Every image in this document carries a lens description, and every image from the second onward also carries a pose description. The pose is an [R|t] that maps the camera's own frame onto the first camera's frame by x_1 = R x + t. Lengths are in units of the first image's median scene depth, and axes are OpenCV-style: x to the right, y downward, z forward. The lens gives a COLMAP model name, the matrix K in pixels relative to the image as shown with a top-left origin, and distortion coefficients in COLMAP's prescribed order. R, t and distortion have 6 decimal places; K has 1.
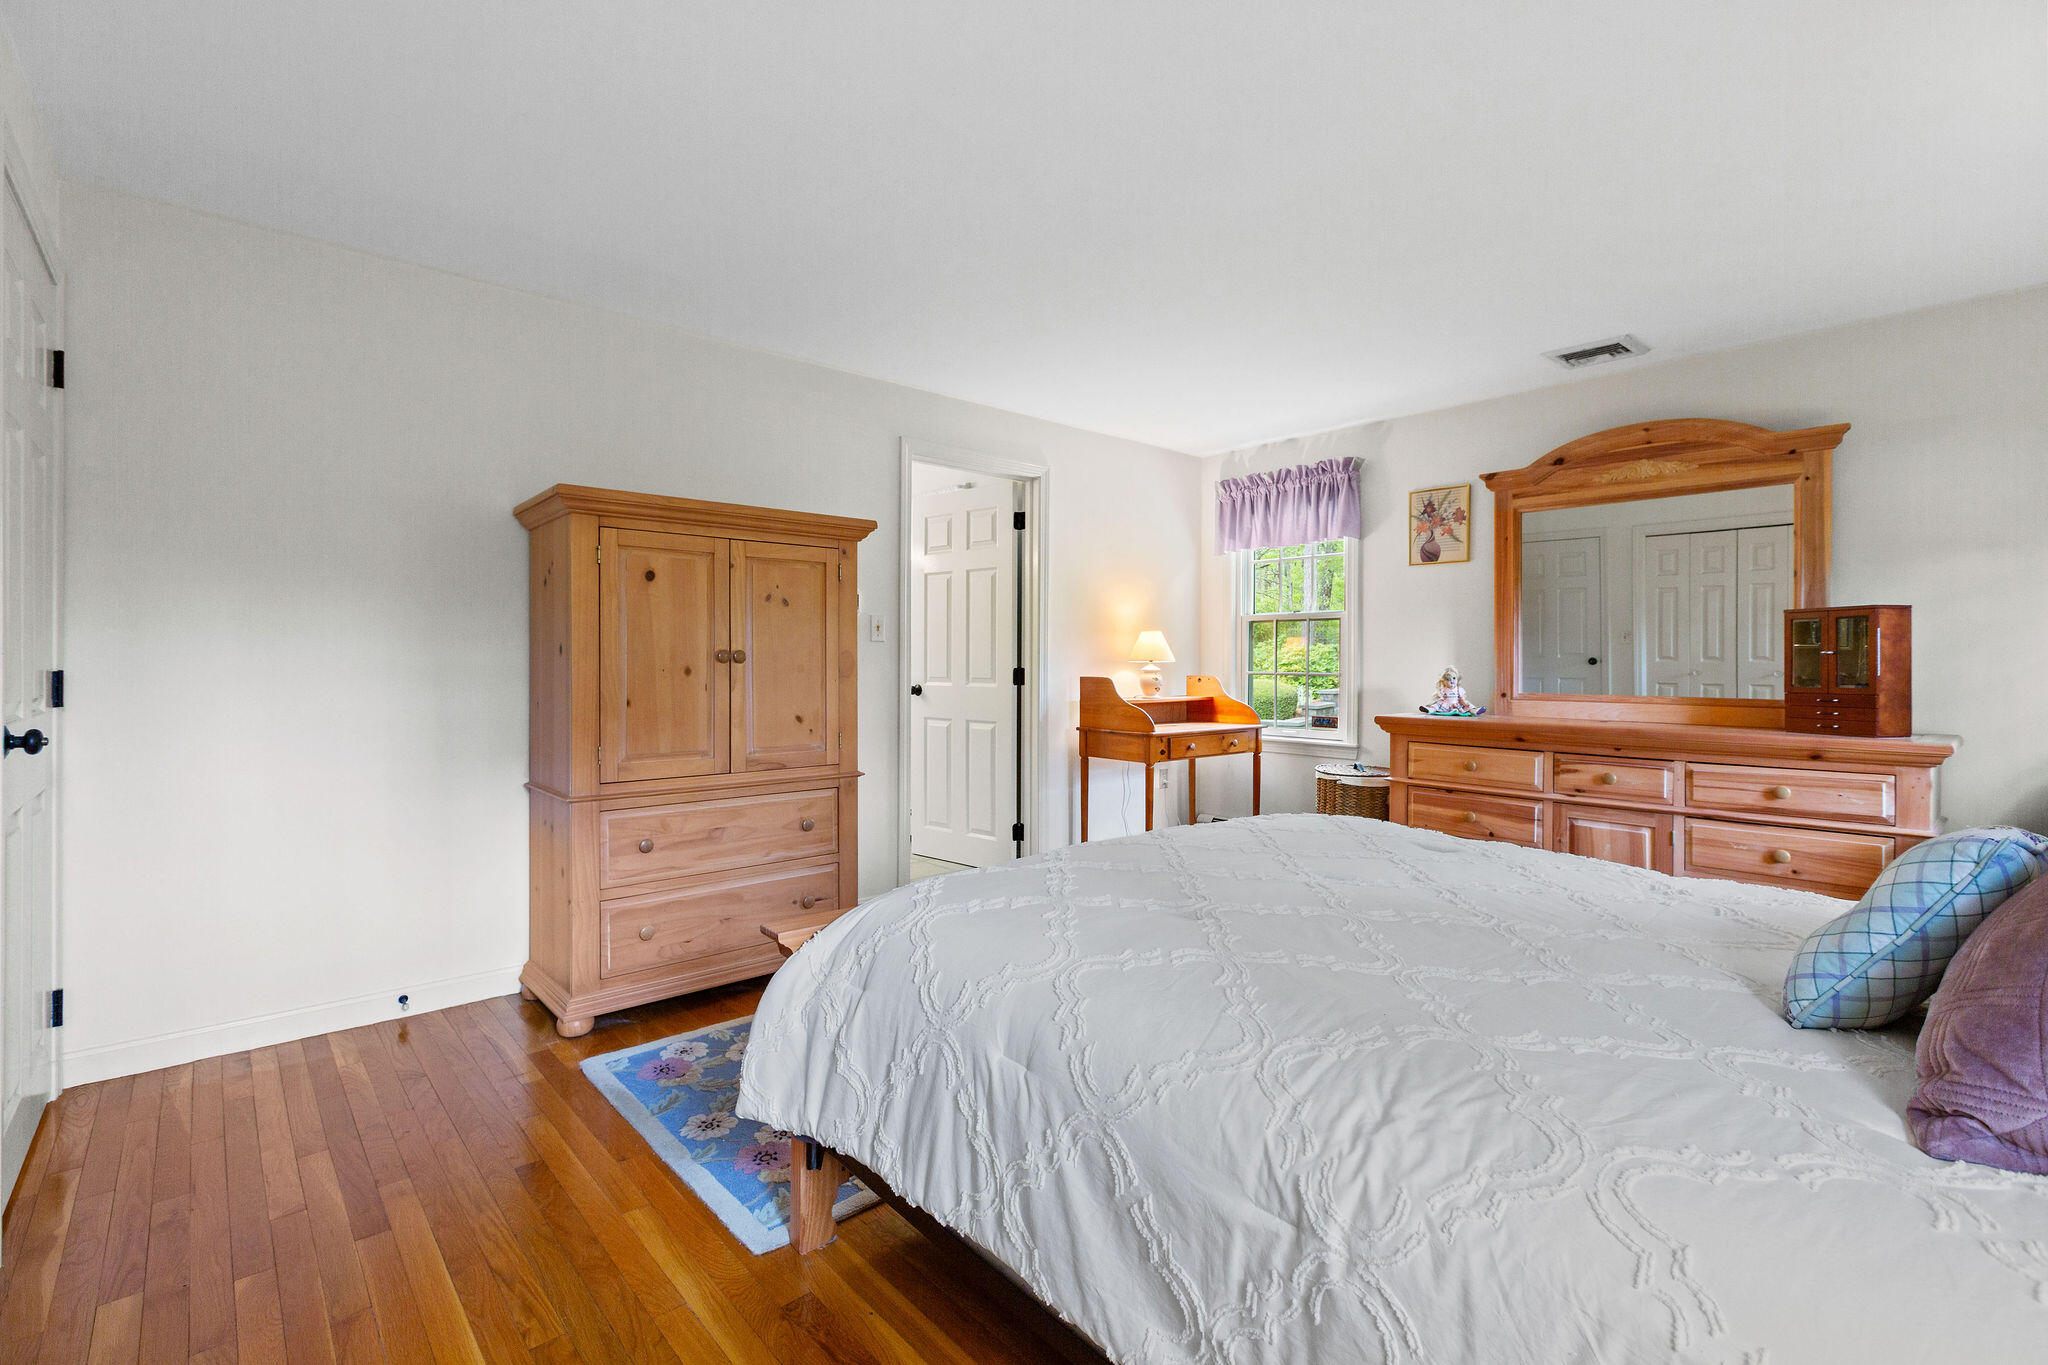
lens RADIAL K [[910.0, 0, 1004.0], [0, 910.0, 662.9], [0, 0, 1]] dist [-0.000220, -0.000501]
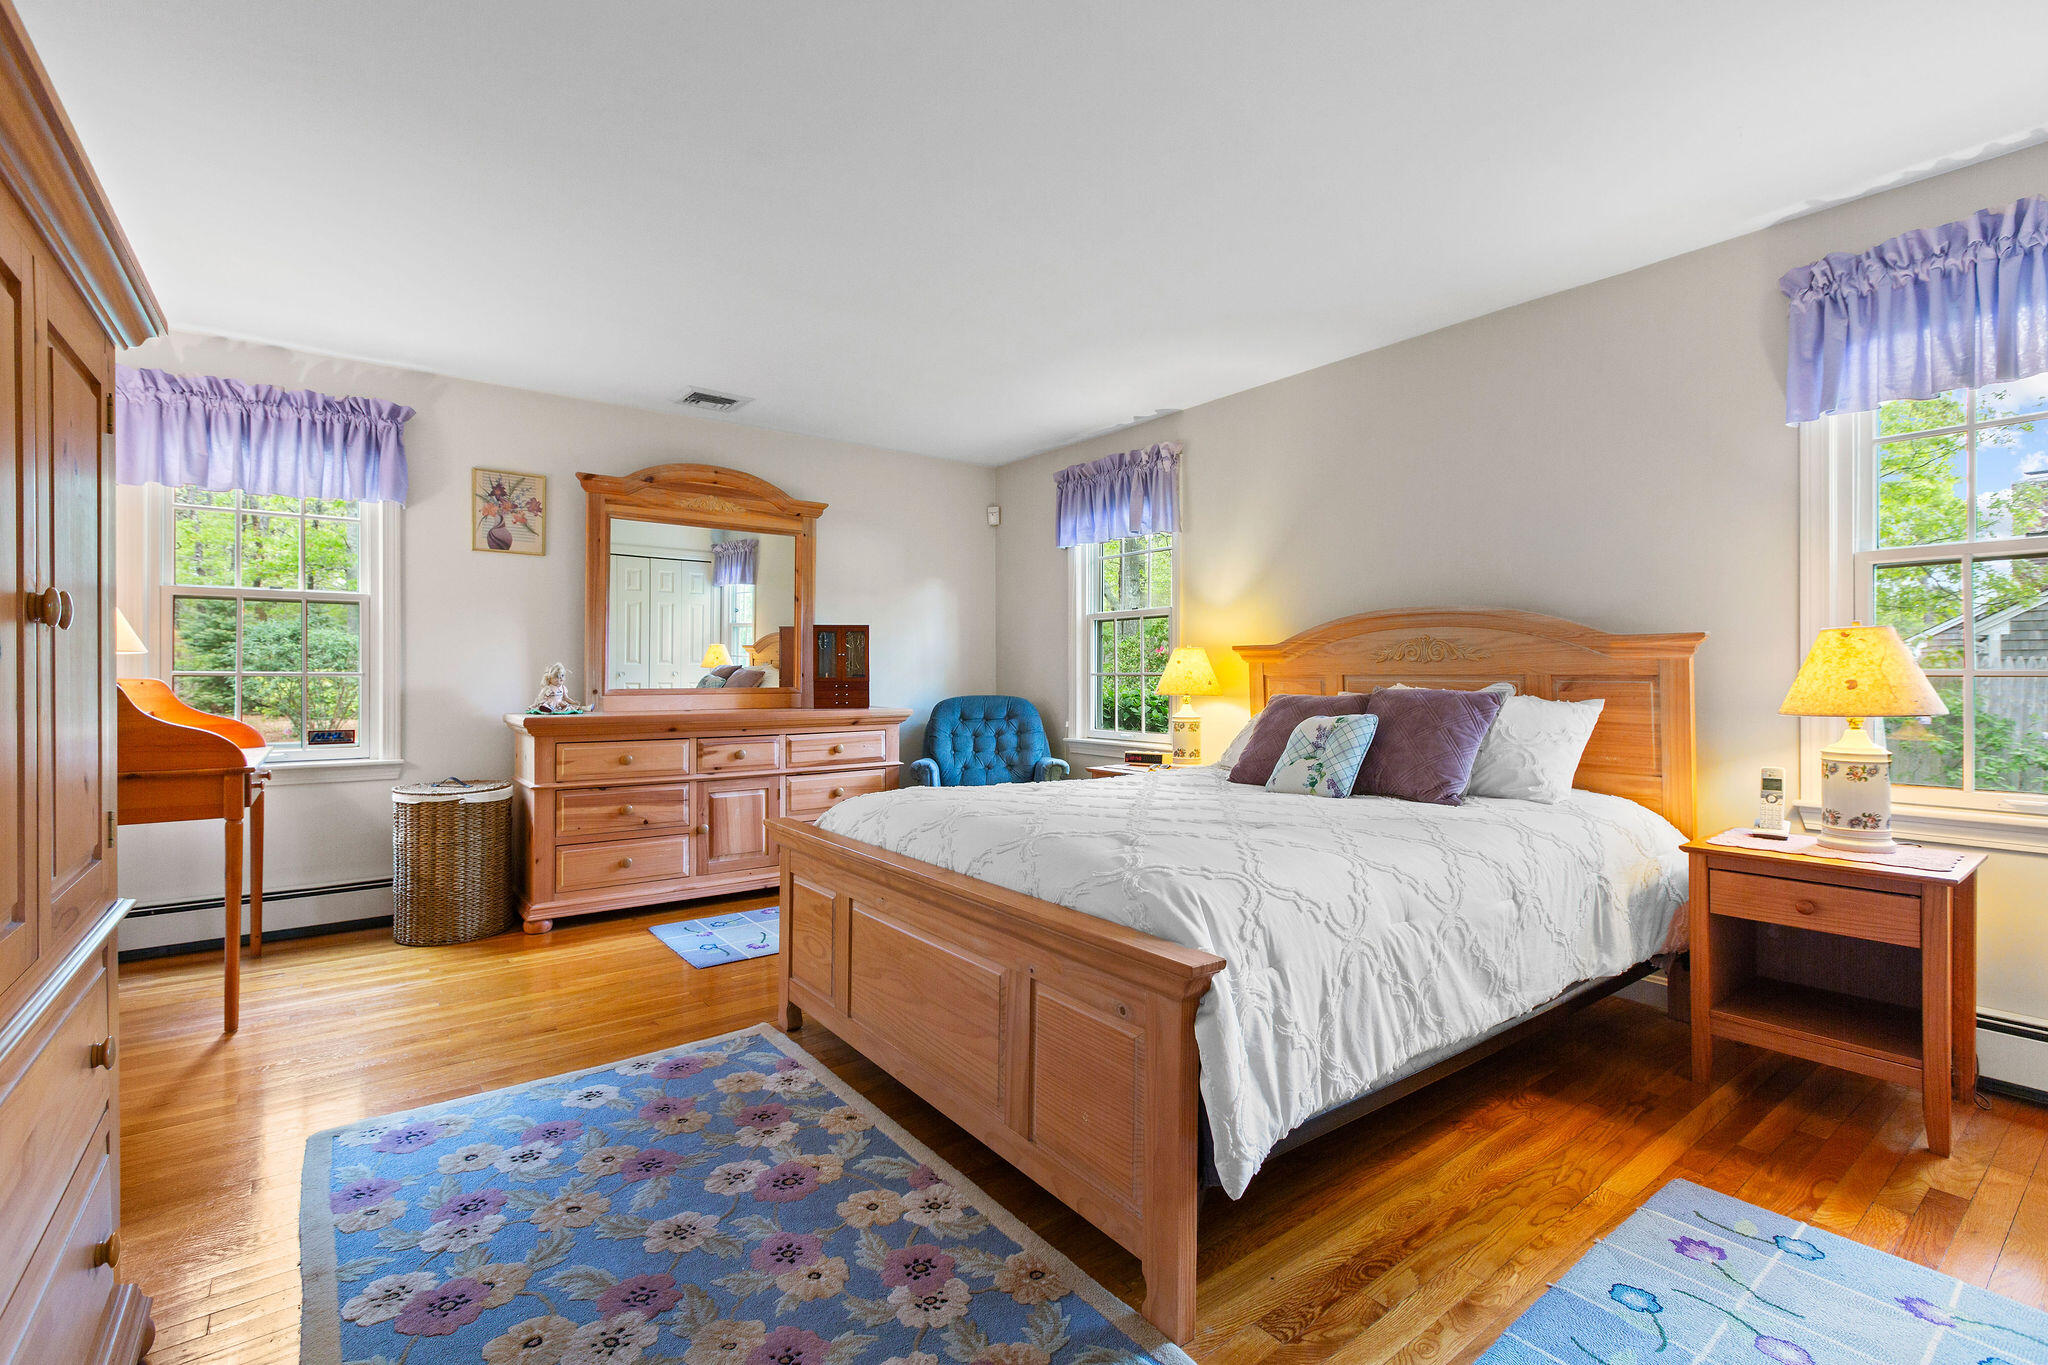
lens RADIAL K [[910.0, 0, 1018.2], [0, 910.0, 670.6], [0, 0, 1]] dist [-0.000220, -0.000501]
pose [[0.070264, -0.001365, 0.997528, -0.504027], [-0.000221, 0.999999, 0.001384, 0.011363], [-0.997528, -0.000317, 0.070263, 0.511544]]
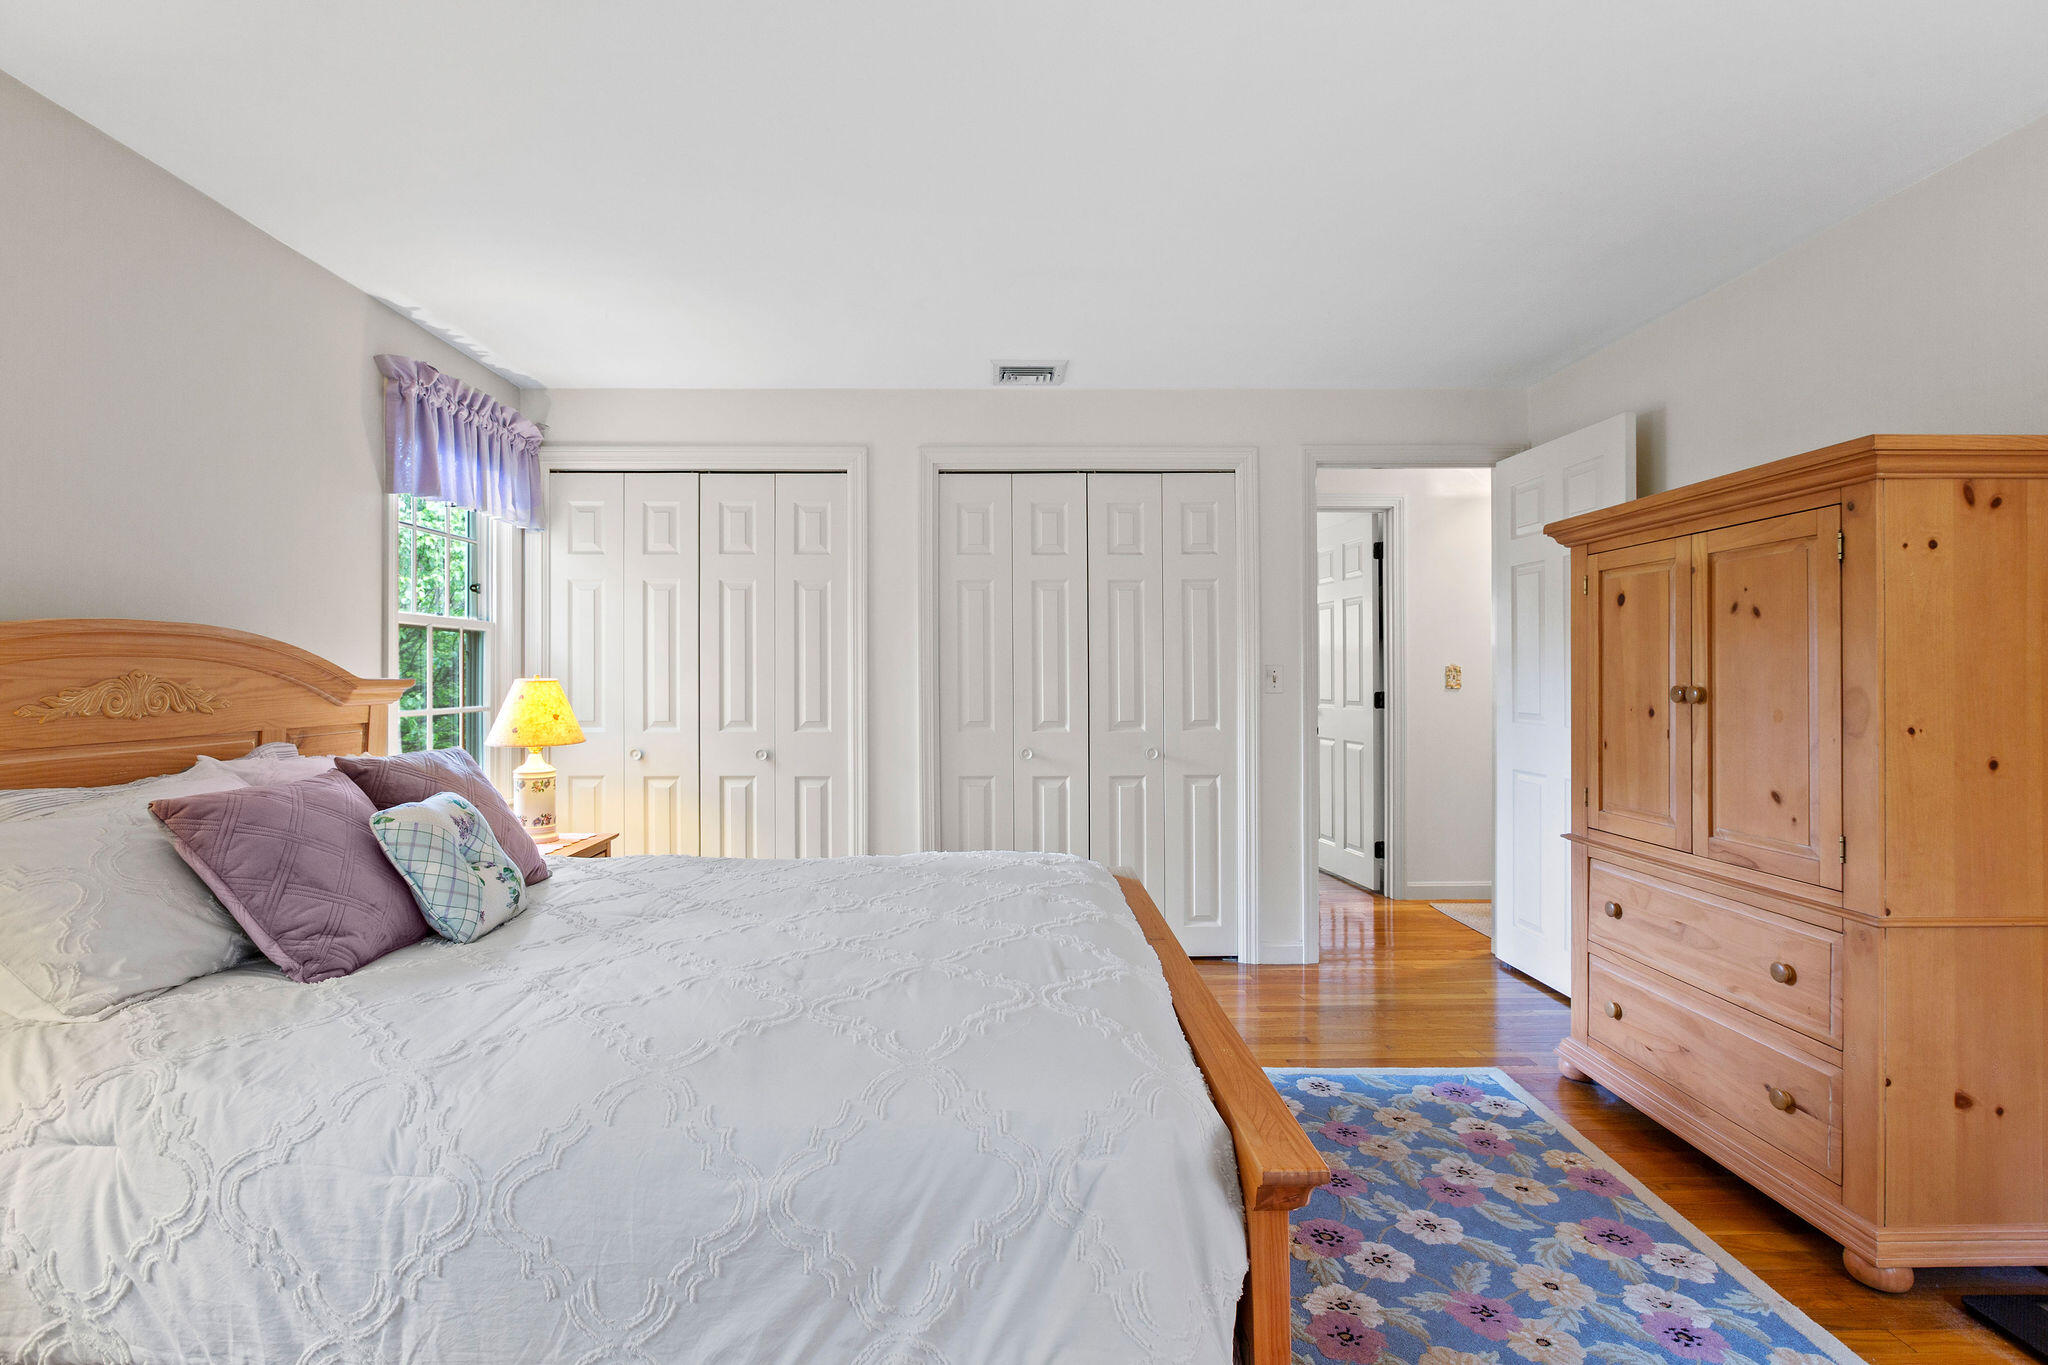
lens RADIAL K [[1000.1, 0, 1016.6], [0, 1000.1, 680.8], [0, 0, 1]] dist [0.001119, 0.000122]
pose [[-0.654586, 0.005678, -0.755966, 0.545879], [0.002259, 0.999982, 0.005554, -0.019656], [0.755984, 0.001928, -0.654587, 0.916209]]
